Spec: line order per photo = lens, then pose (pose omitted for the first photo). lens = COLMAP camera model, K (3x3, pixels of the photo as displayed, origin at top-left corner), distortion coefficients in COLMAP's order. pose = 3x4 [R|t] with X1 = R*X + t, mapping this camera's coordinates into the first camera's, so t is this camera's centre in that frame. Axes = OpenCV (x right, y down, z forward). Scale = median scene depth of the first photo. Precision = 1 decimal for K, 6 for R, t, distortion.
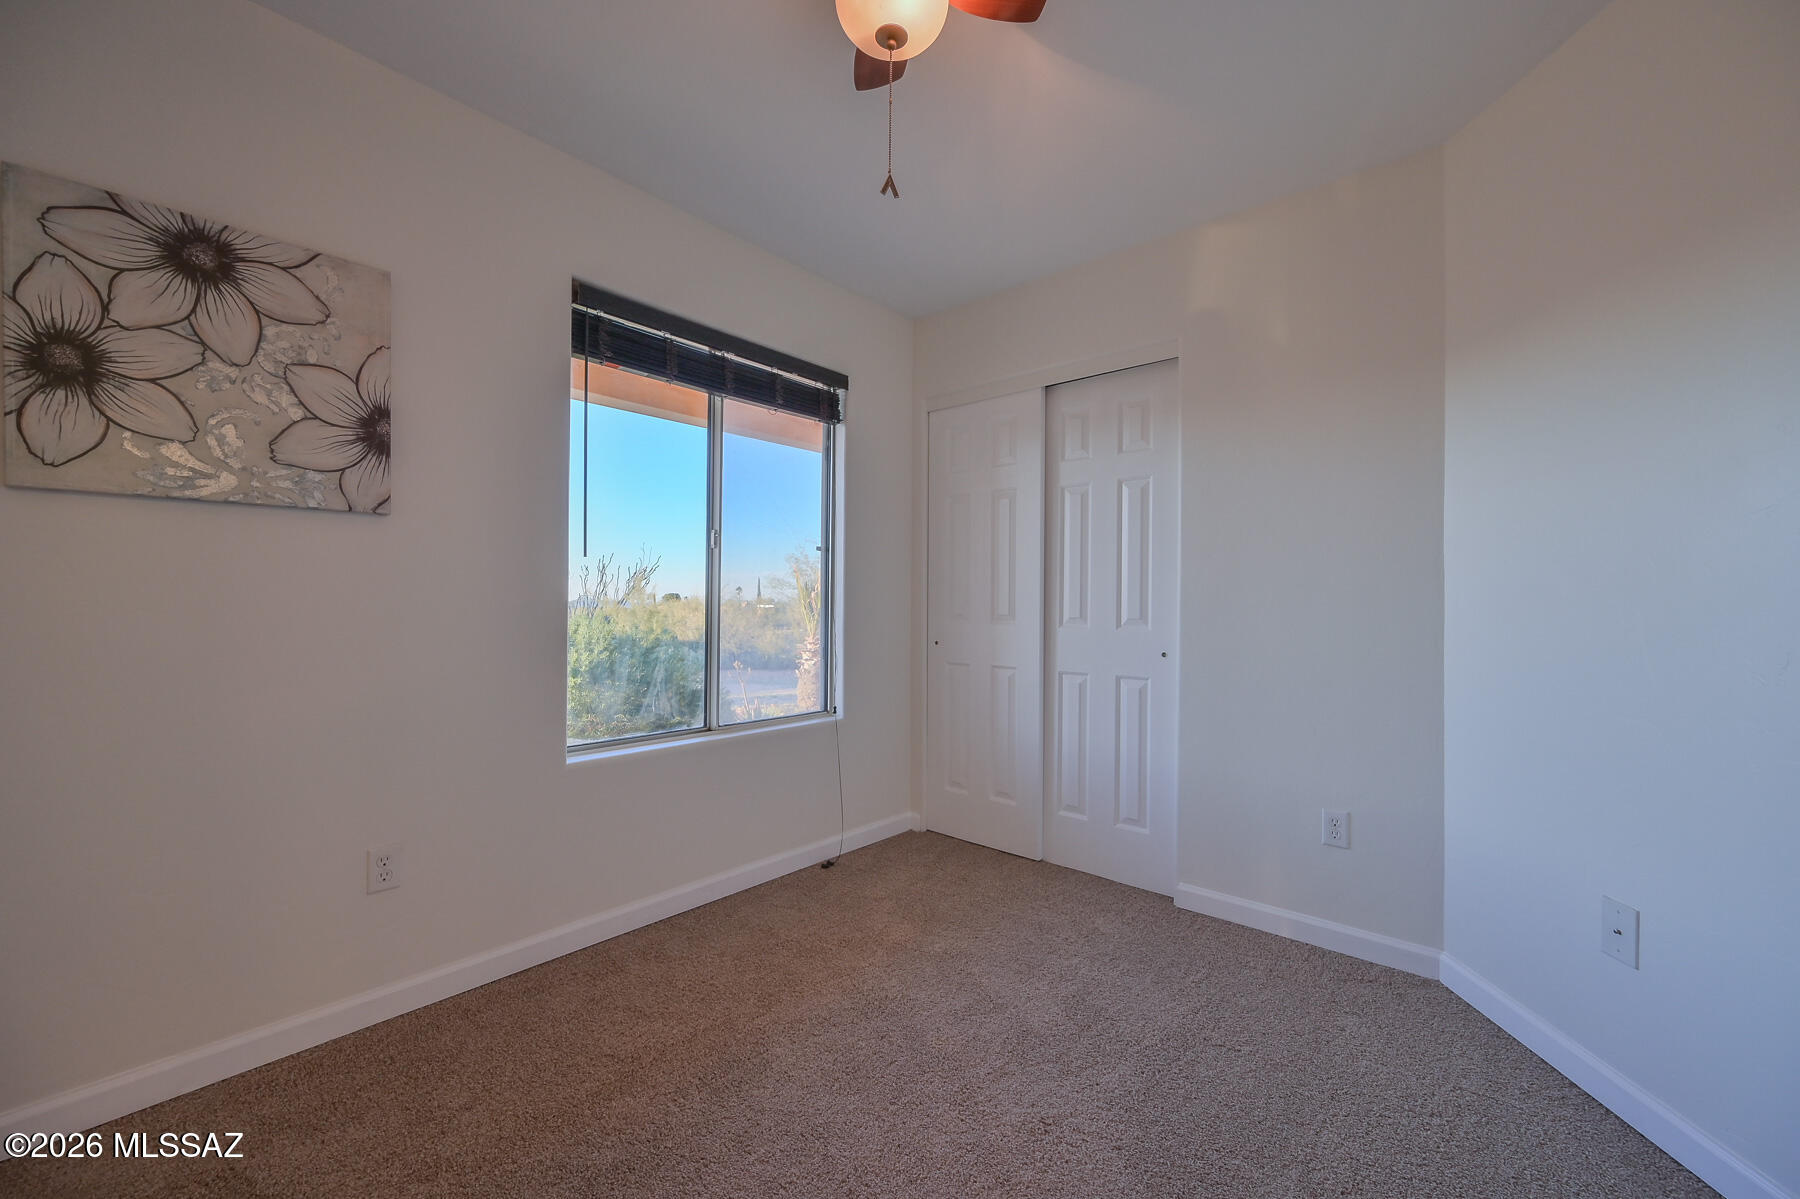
lens RADIAL K [[707.8, 0, 905.4], [0, 707.8, 604.5], [0, 0, 1]] dist [-0.000556, 0.000027]
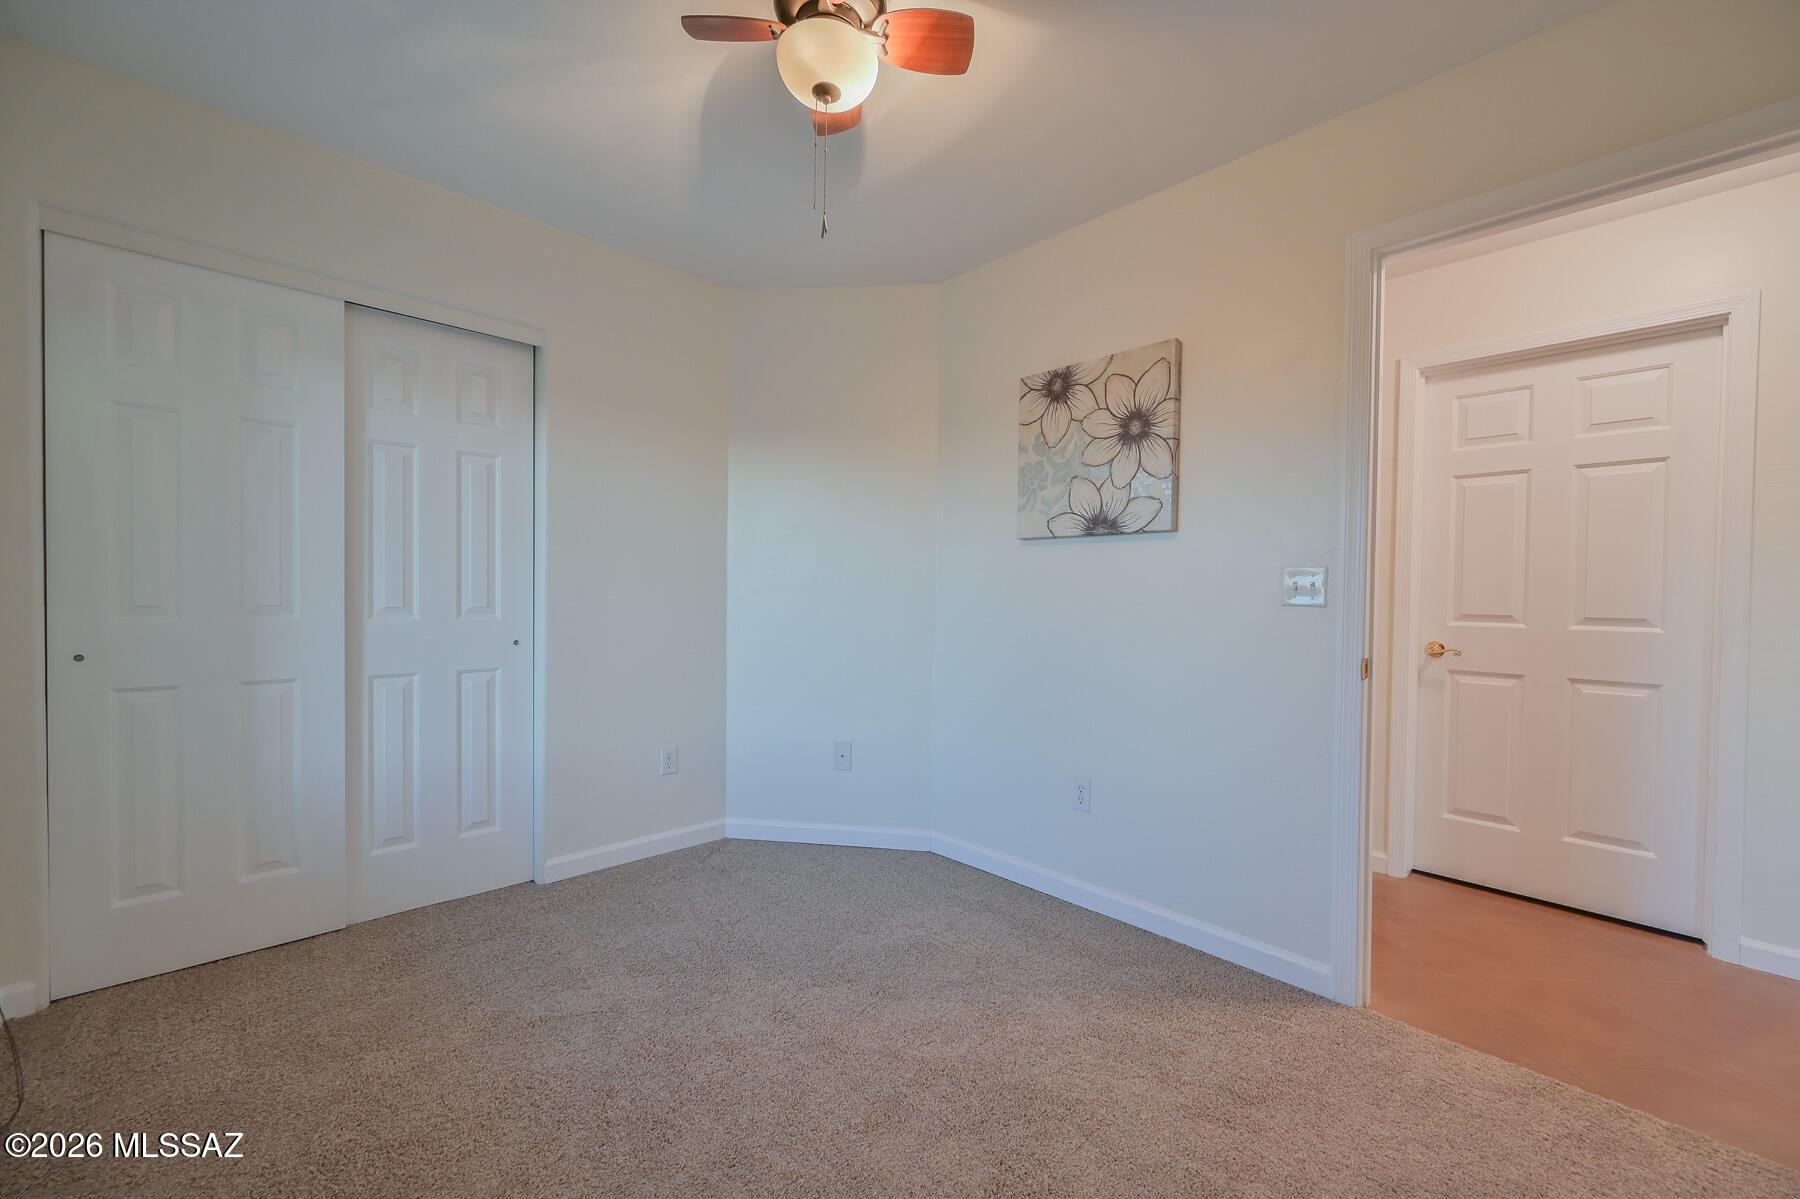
lens RADIAL K [[707.8, 0, 905.4], [0, 707.8, 595.6], [0, 0, 1]] dist [-0.000556, 0.000027]
pose [[0.079837, -0.013539, 0.996716, -0.548383], [-0.018569, 0.999714, 0.015067, -0.018392], [-0.996635, -0.019711, 0.079563, 0.366826]]
